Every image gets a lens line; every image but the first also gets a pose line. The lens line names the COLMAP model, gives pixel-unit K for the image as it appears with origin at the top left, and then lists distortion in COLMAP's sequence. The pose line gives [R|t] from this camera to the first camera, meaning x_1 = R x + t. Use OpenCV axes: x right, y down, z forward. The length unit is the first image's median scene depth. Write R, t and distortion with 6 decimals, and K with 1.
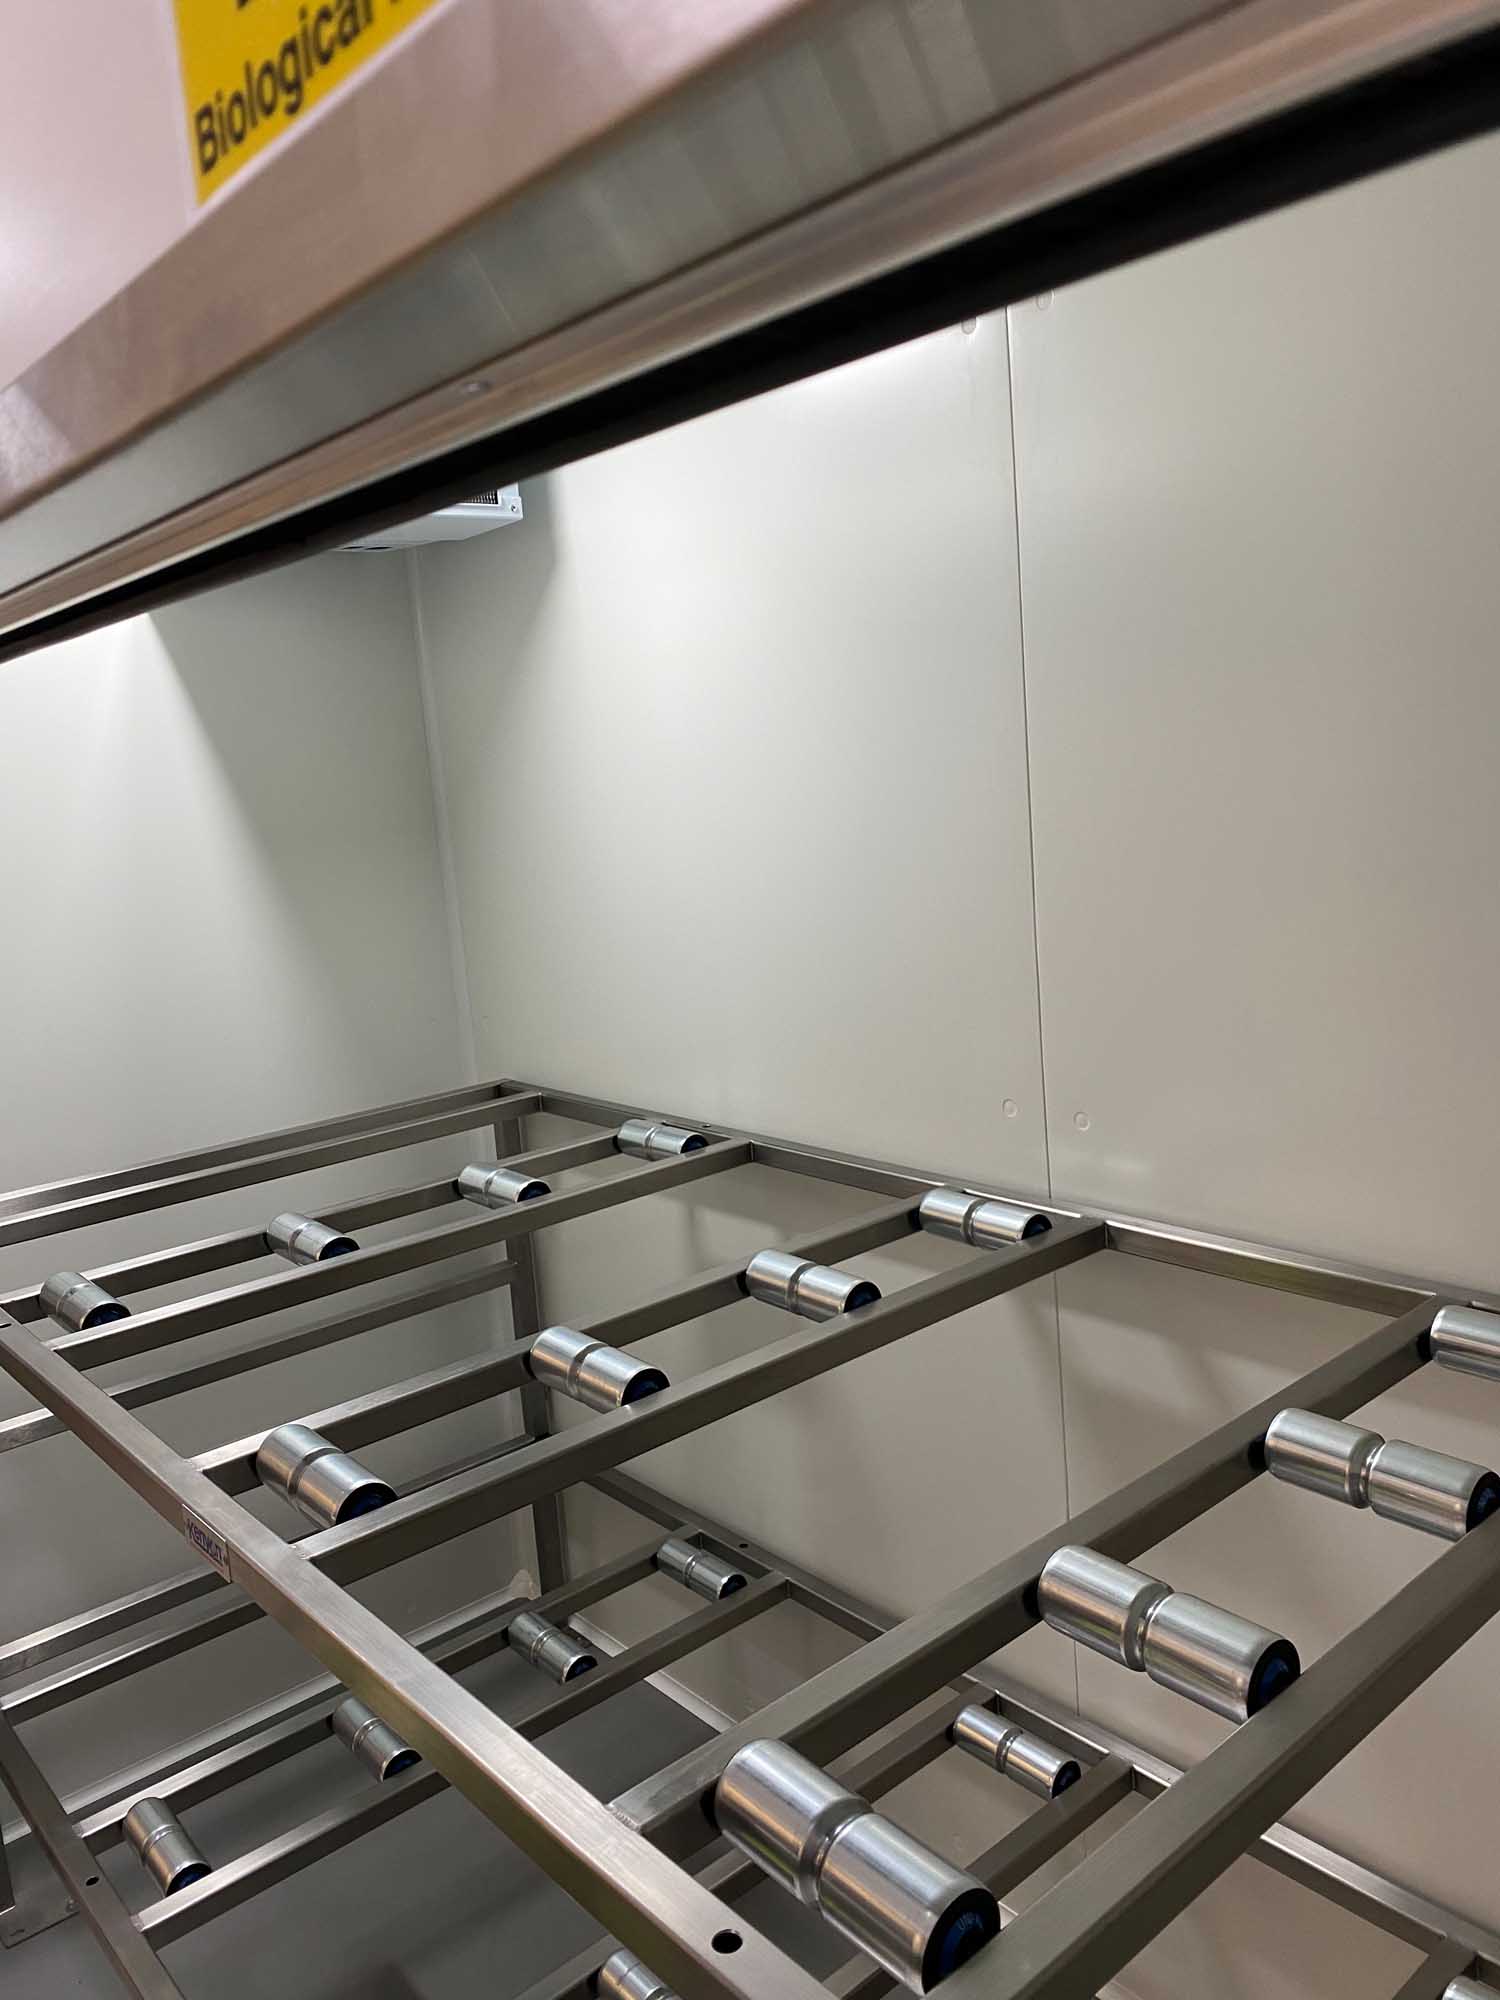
lens RADIAL K [[1524.2, 0, 750.0], [0, 1524.2, 1000.0], [0, 0, 1]] dist [0.017192, 0.002335]
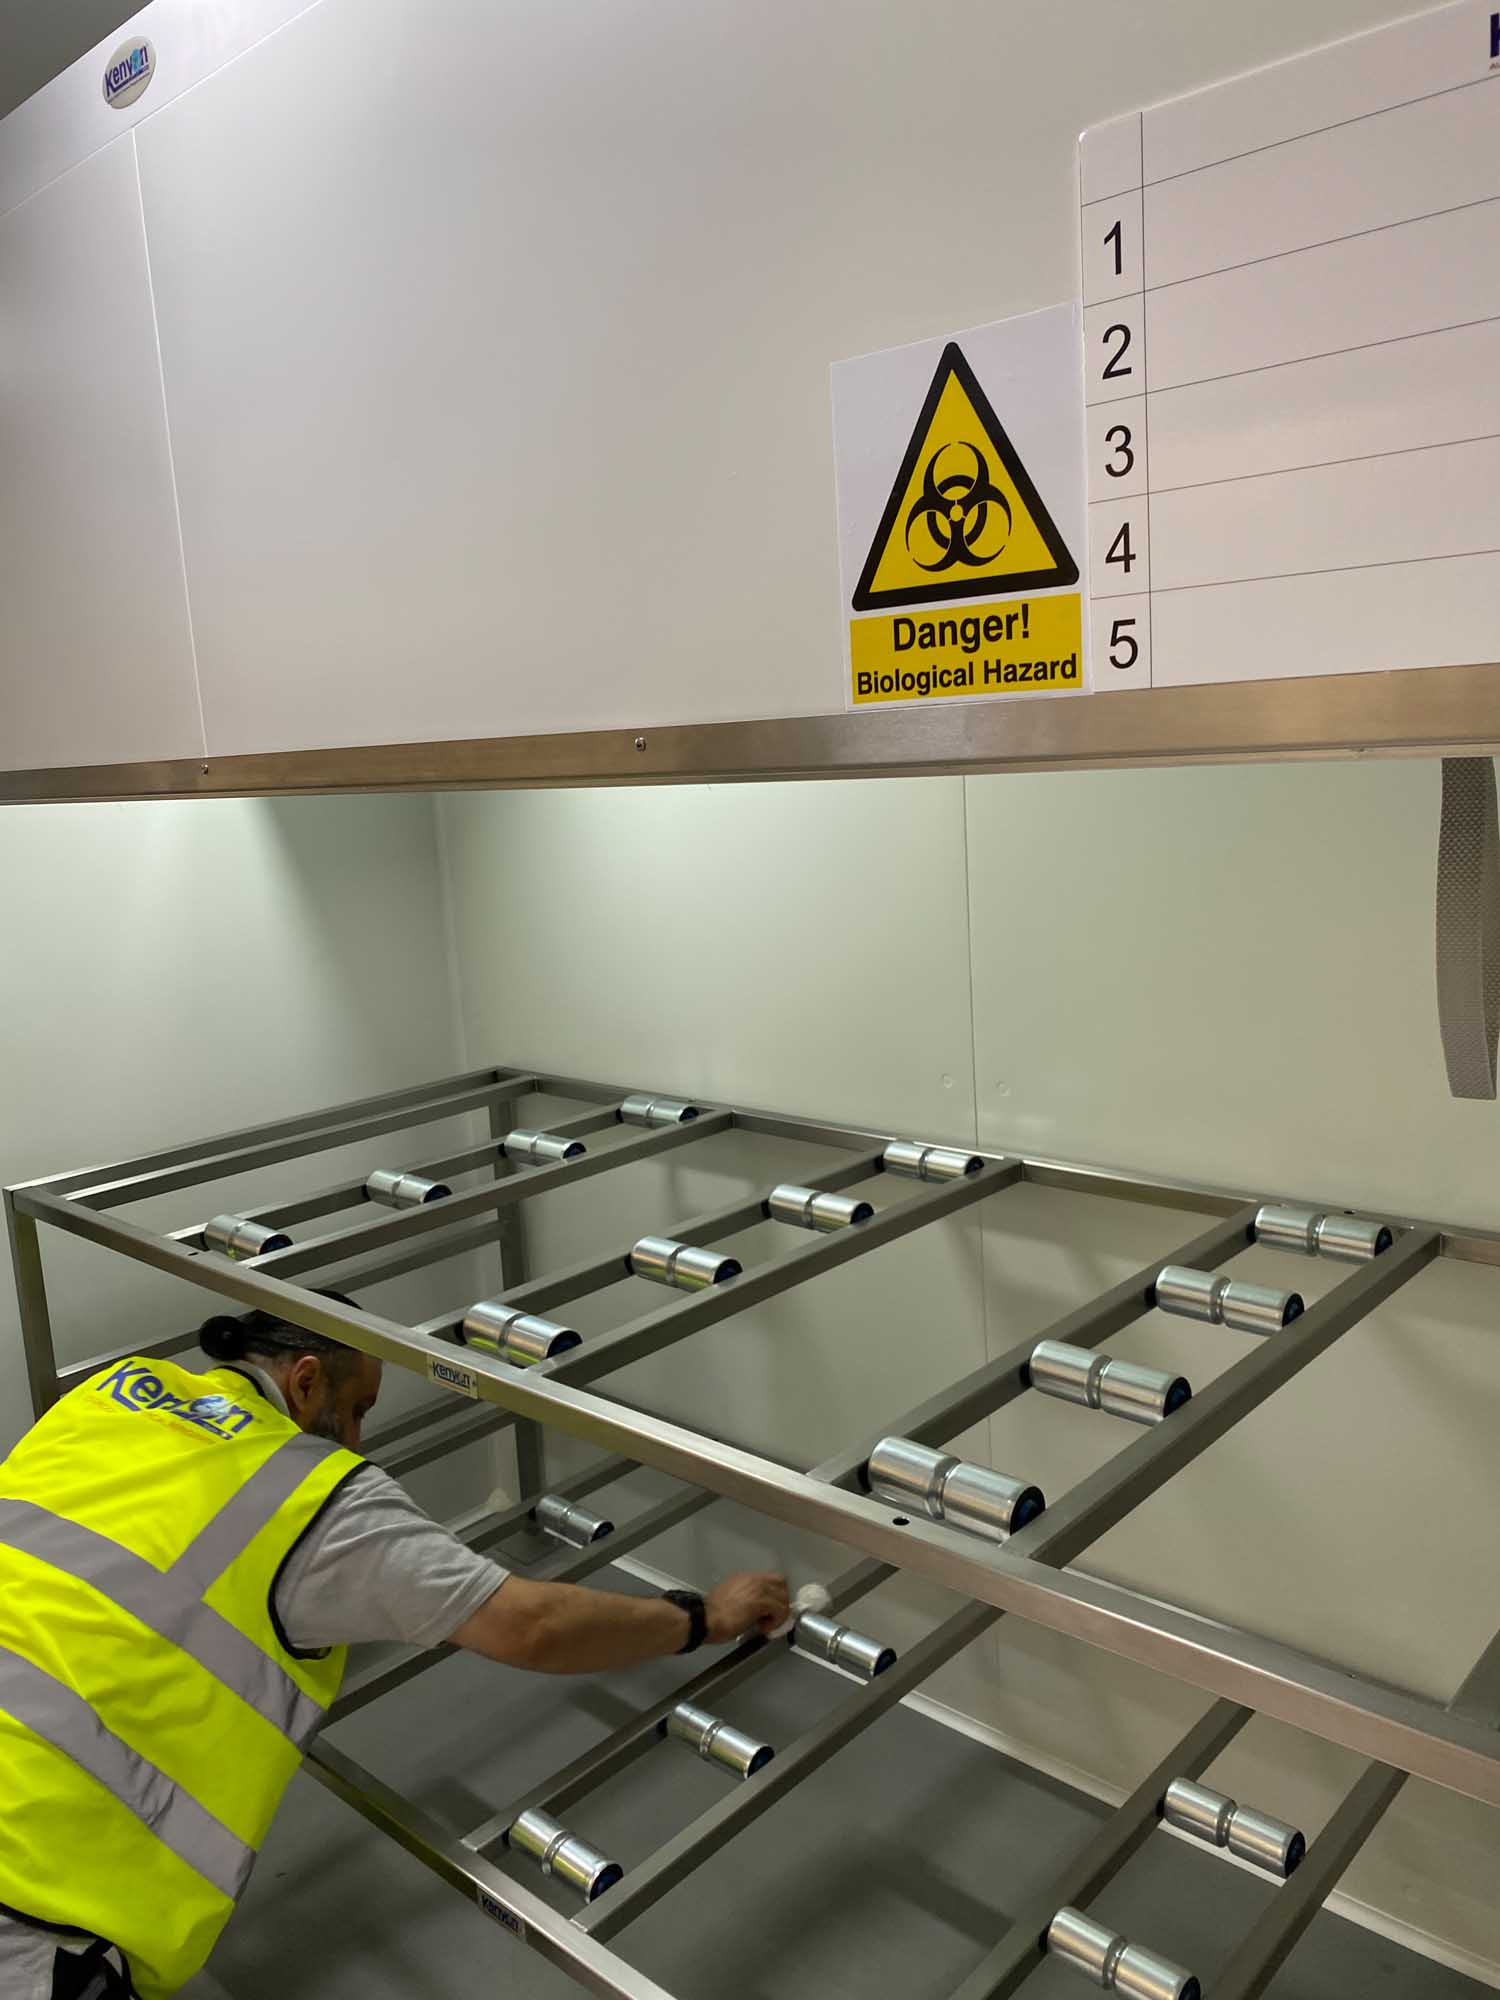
lens RADIAL K [[1524.2, 0, 750.0], [0, 1524.2, 1000.0], [0, 0, 1]] dist [0.017192, 0.002335]
pose [[0.992676, -0.002496, 0.120778, -0.173181], [0.002536, 0.999997, -0.000175, 0.000622], [-0.120777, 0.000480, 0.992680, -0.323986]]
